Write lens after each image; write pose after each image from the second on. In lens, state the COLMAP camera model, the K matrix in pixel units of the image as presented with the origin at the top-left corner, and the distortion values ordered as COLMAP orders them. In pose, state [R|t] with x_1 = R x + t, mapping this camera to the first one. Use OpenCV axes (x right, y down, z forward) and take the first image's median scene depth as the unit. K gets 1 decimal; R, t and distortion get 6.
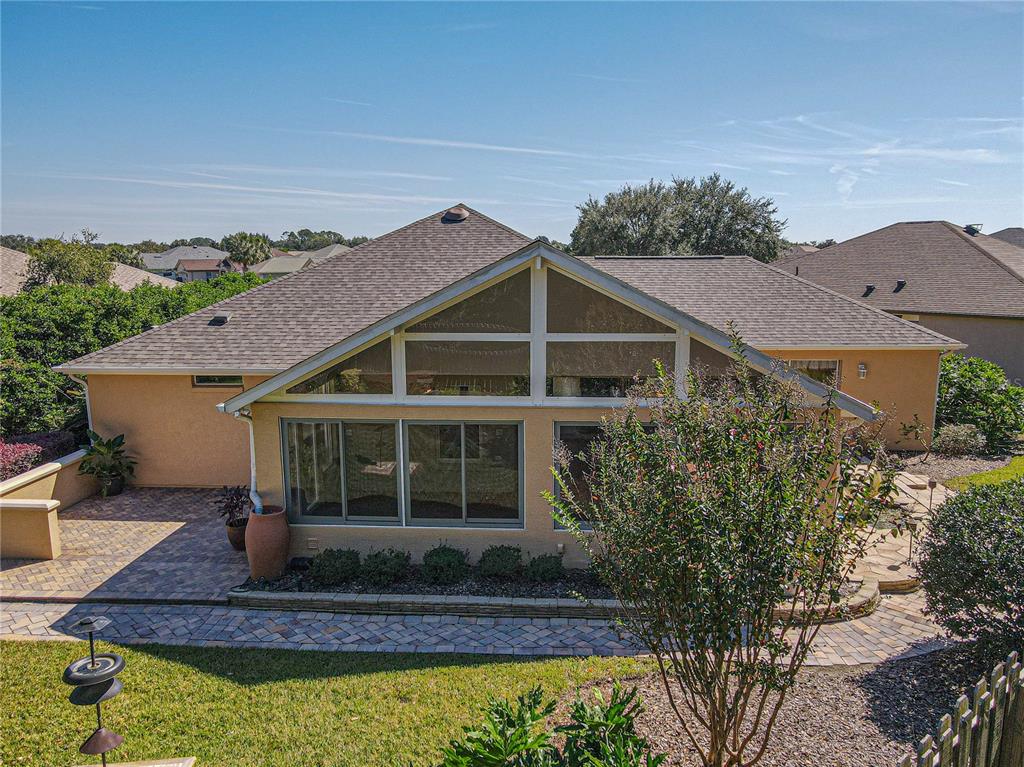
lens RADIAL K [[751.1, 0, 511.2], [0, 751.1, 386.5], [0, 0, 1]] dist [0.003144, 0.019121]
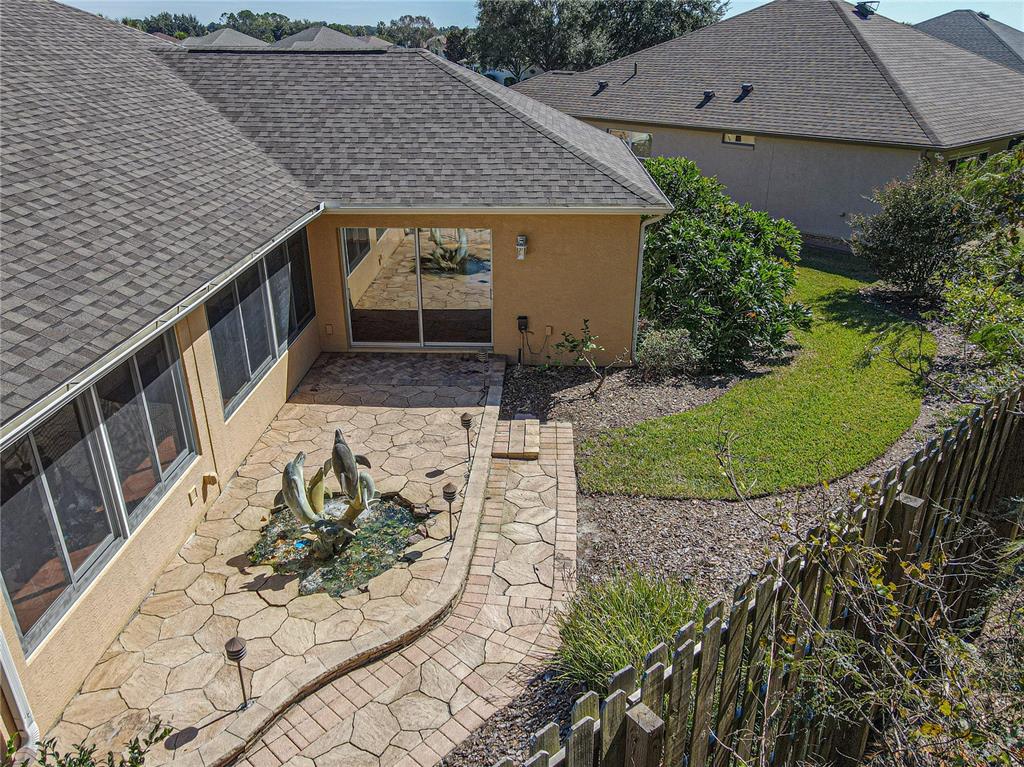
lens RADIAL K [[758.8, 0, 510.8], [0, 758.8, 385.6], [0, 0, 1]] dist [-0.000662, 0.026676]
pose [[0.999718, -0.005465, 0.023119, 0.727258], [-0.000423, 0.968932, 0.247329, -0.107542], [-0.023752, -0.247269, 0.968656, 0.582485]]
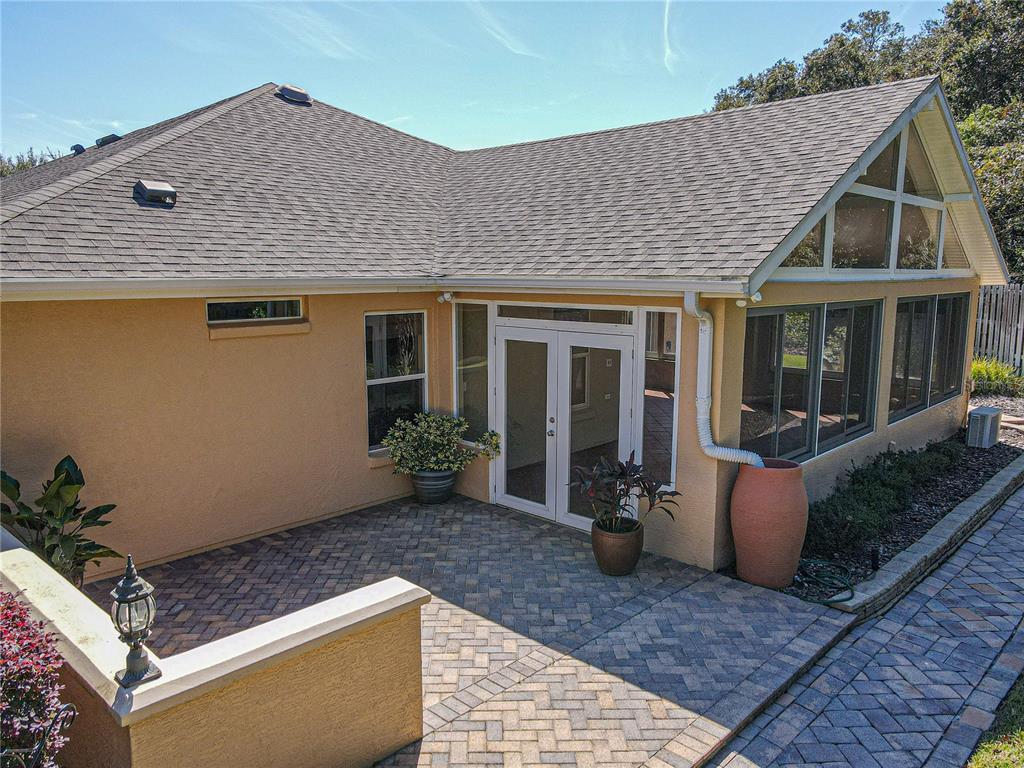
lens RADIAL K [[745.7, 0, 512.2], [0, 745.7, 395.7], [0, 0, 1]] dist [-0.011795, 0.029358]
pose [[0.646566, -0.119599, 0.753425, -0.879335], [0.129345, 0.990521, 0.046236, 0.059821], [-0.751813, 0.067557, 0.655906, 0.766755]]
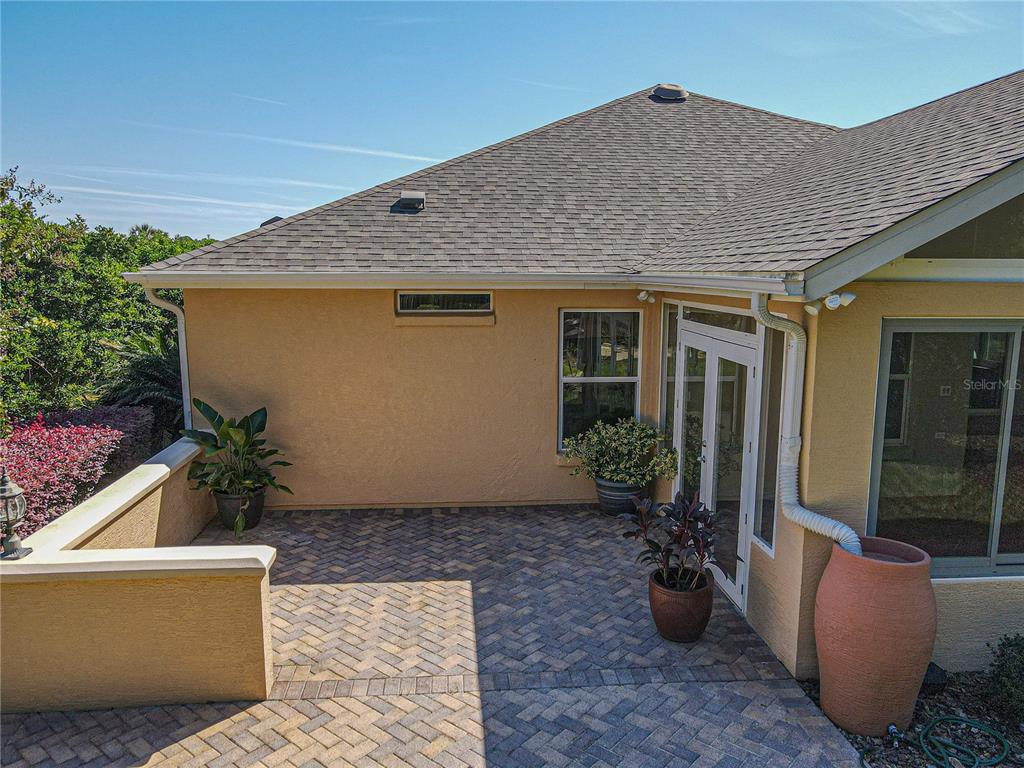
lens RADIAL K [[745.7, 0, 512.2], [0, 745.7, 395.7], [0, 0, 1]] dist [-0.011795, 0.029358]
pose [[0.988975, -0.015356, 0.147284, -0.569656], [0.016774, 0.999824, -0.008391, 0.083810], [-0.147129, 0.010769, 0.989059, 0.639966]]
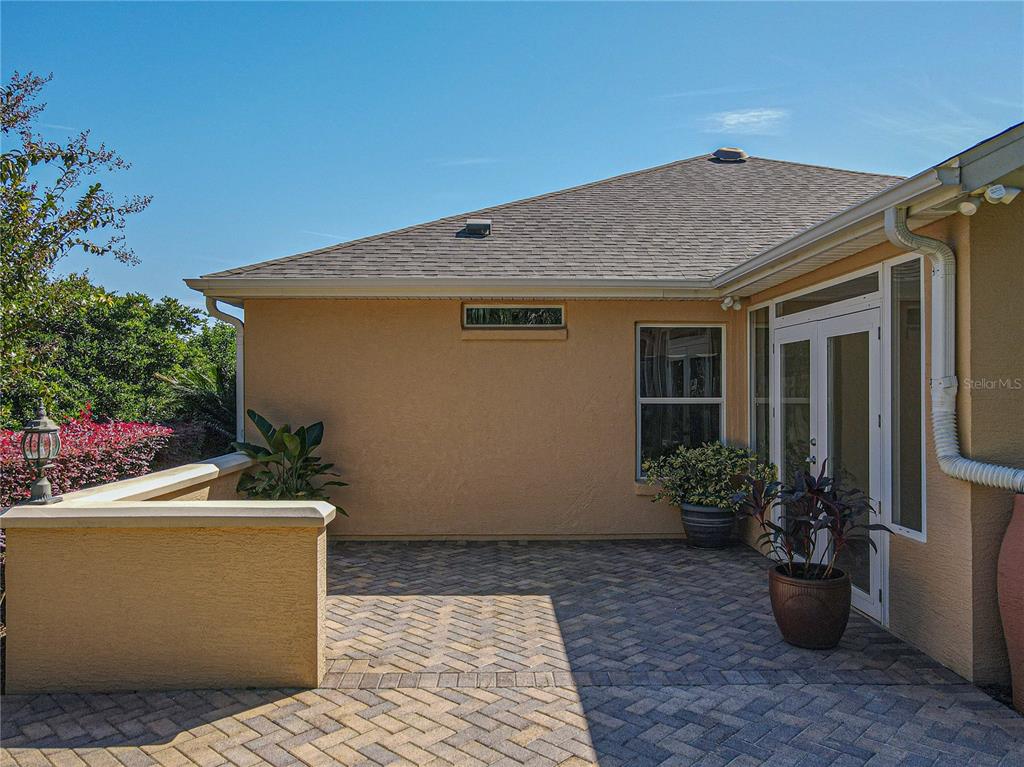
lens RADIAL K [[745.7, 0, 512.2], [0, 745.7, 395.2], [0, 0, 1]] dist [-0.011795, 0.029358]
pose [[0.996079, 0.003771, 0.088389, -0.587624], [0.011213, 0.985654, -0.168406, 0.171360], [-0.087756, 0.168737, 0.981747, 0.704607]]
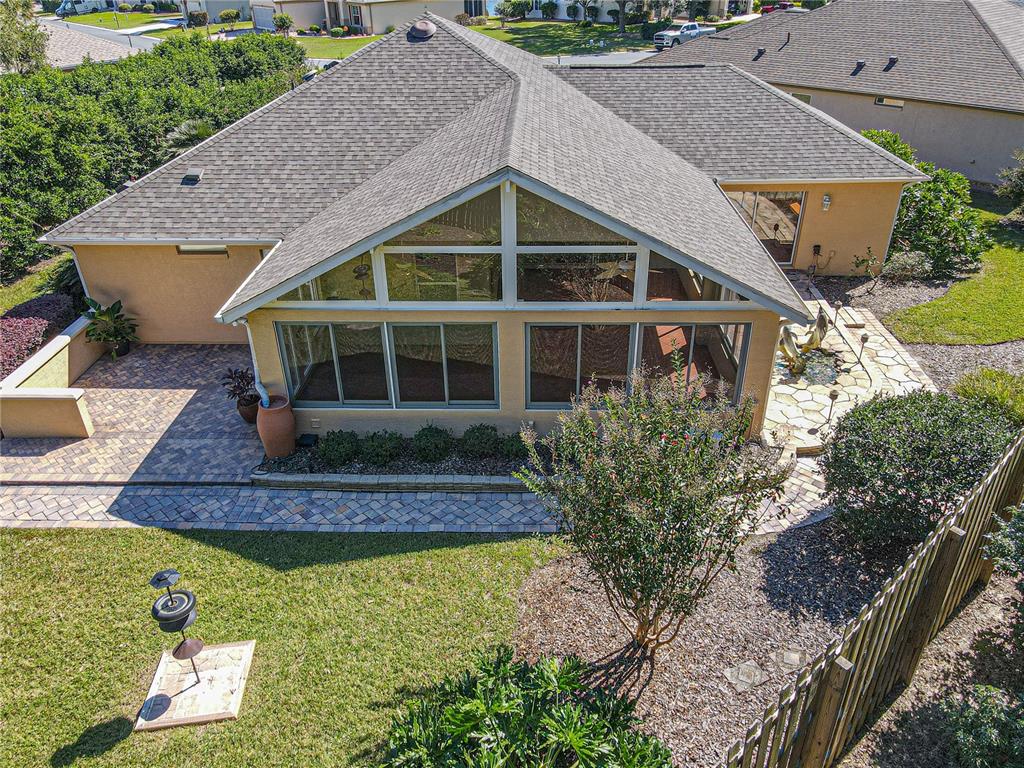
lens RADIAL K [[751.1, 0, 511.2], [0, 751.1, 387.0], [0, 0, 1]] dist [0.003144, 0.019121]
pose [[0.999460, -0.023835, 0.022603, 0.009933], [0.014373, 0.936067, 0.351527, -0.250403], [-0.029537, -0.351013, 0.935905, -0.066367]]
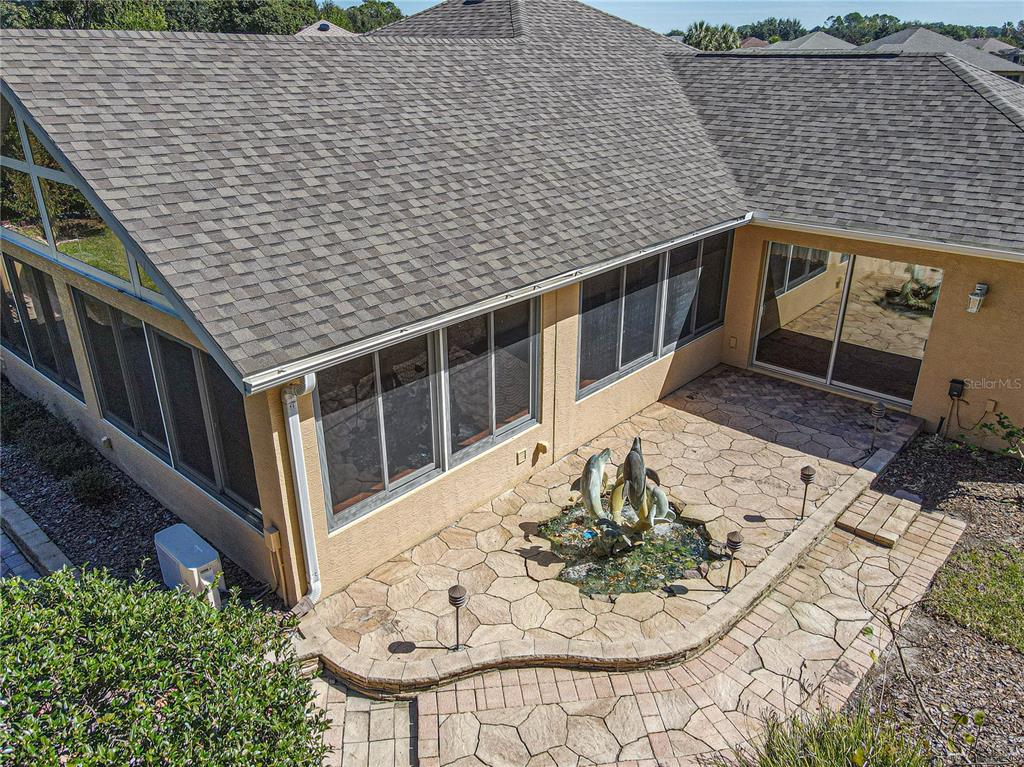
lens RADIAL K [[756.9, 0, 511.4], [0, 756.9, 386.8], [0, 0, 1]] dist [-0.003813, 0.030564]
pose [[0.786504, 0.257505, -0.561339, 0.859999], [-0.110686, 0.952984, 0.282082, -0.120077], [0.607585, -0.159726, 0.778028, 0.650196]]
